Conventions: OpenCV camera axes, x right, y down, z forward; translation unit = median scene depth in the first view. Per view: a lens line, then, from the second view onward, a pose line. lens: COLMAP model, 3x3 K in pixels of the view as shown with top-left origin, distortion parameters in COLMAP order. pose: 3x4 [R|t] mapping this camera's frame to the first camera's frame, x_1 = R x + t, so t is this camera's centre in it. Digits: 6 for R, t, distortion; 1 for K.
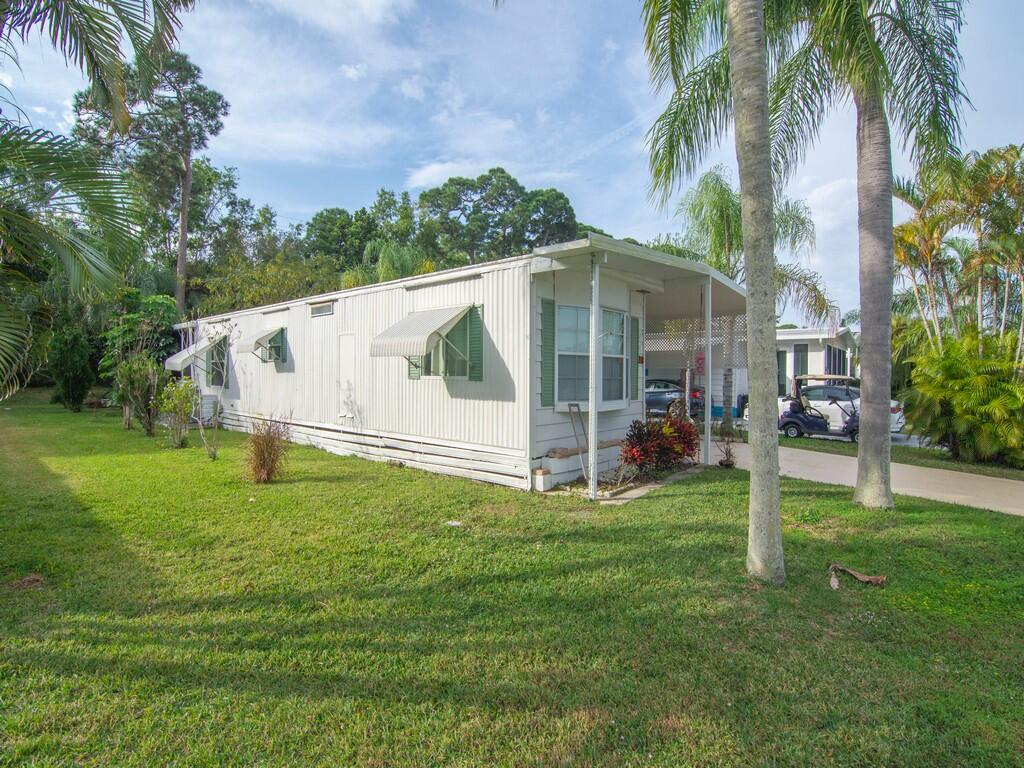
lens RADIAL K [[494.4, 0, 512.0], [0, 494.4, 384.0], [0, 0, 1]] dist [-0.003617, -0.009748]
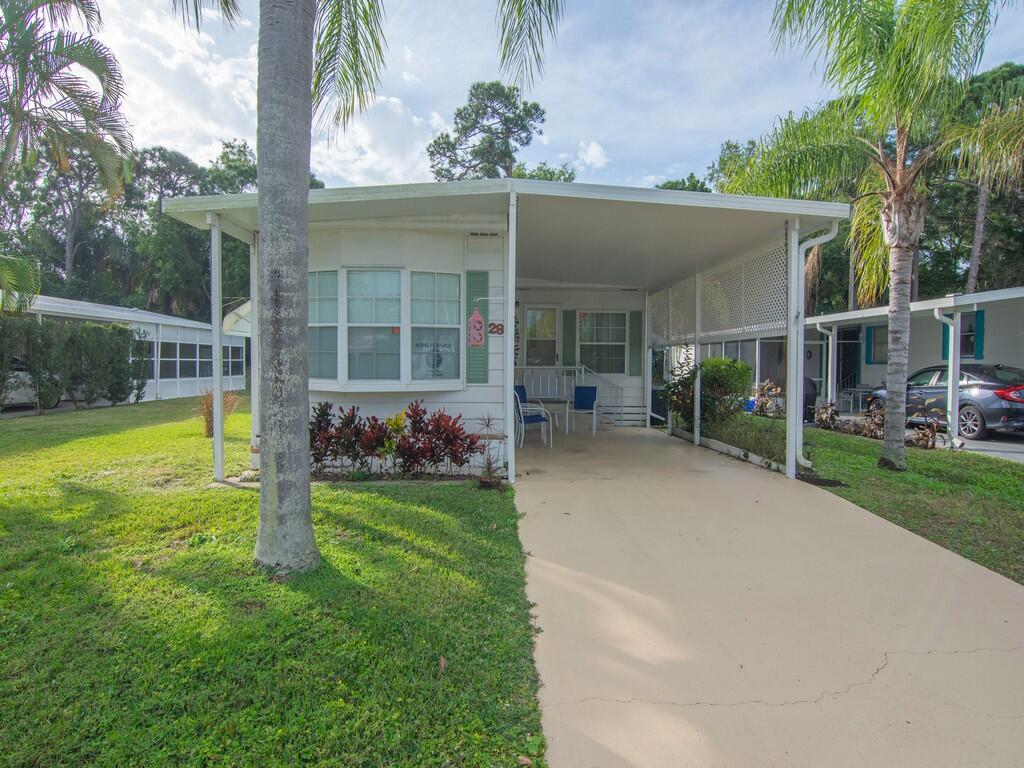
lens RADIAL K [[545.9, 0, 510.7], [0, 545.9, 380.0], [0, 0, 1]] dist [-0.001162, -0.015578]
pose [[0.677395, 0.016681, -0.735430, 0.276089], [-0.013460, 0.999857, 0.010281, 0.005741], [0.735496, 0.002935, 0.677522, 0.152392]]
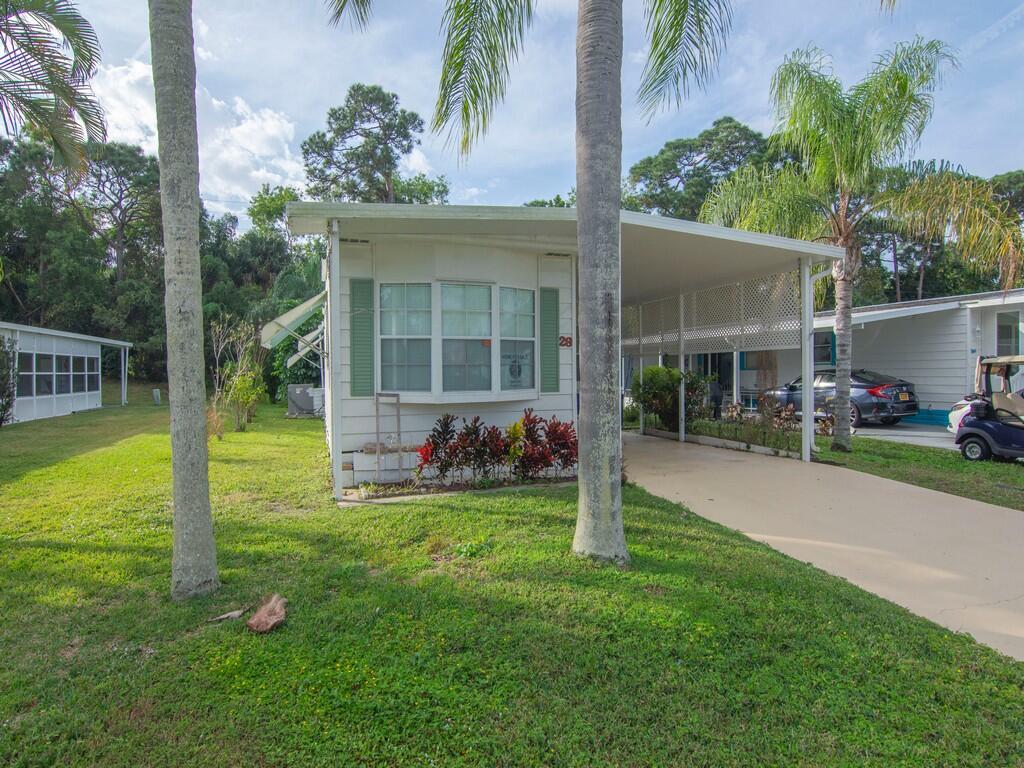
lens RADIAL K [[546.1, 0, 512.7], [0, 546.1, 382.2], [0, 0, 1]] dist [0.002591, -0.018289]
pose [[0.866756, -0.005433, -0.498703, 0.198406], [0.004746, 0.999985, -0.002645, 0.005712], [0.498710, -0.000074, 0.866769, 0.066365]]
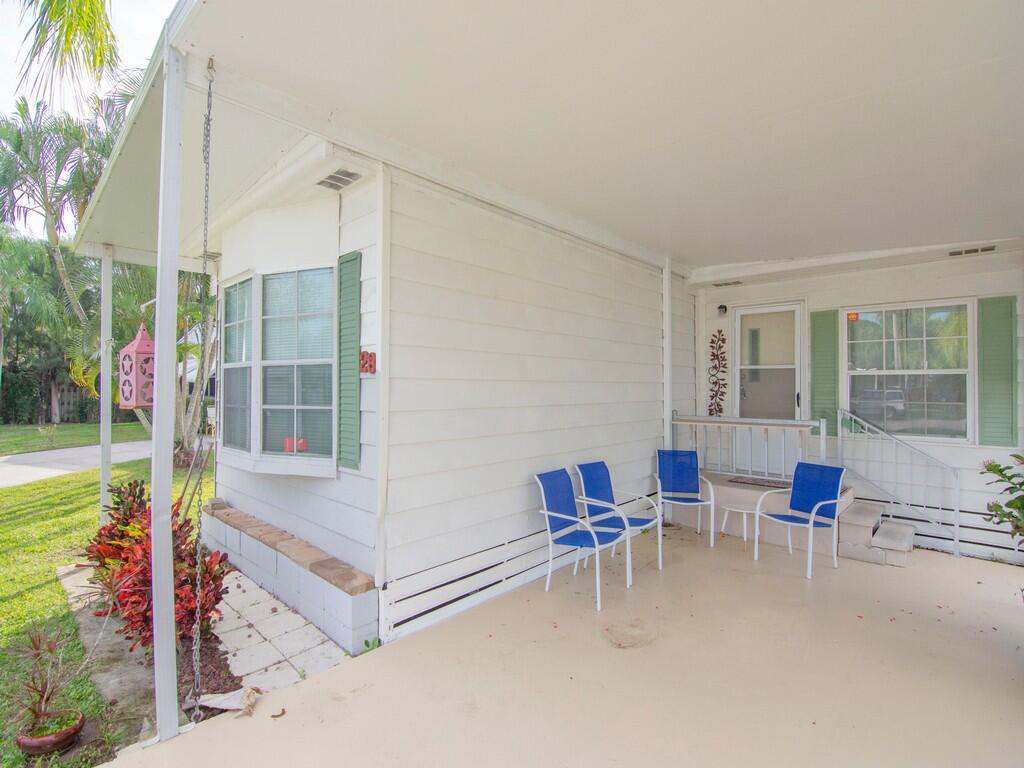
lens RADIAL K [[494.4, 0, 512.0], [0, 494.4, 384.0], [0, 0, 1]] dist [-0.003617, -0.009748]
pose [[-0.026408, -0.012018, -0.999579, 0.197130], [-0.022553, 0.999680, -0.011424, -0.009915], [0.999397, 0.022242, -0.026670, 0.355993]]
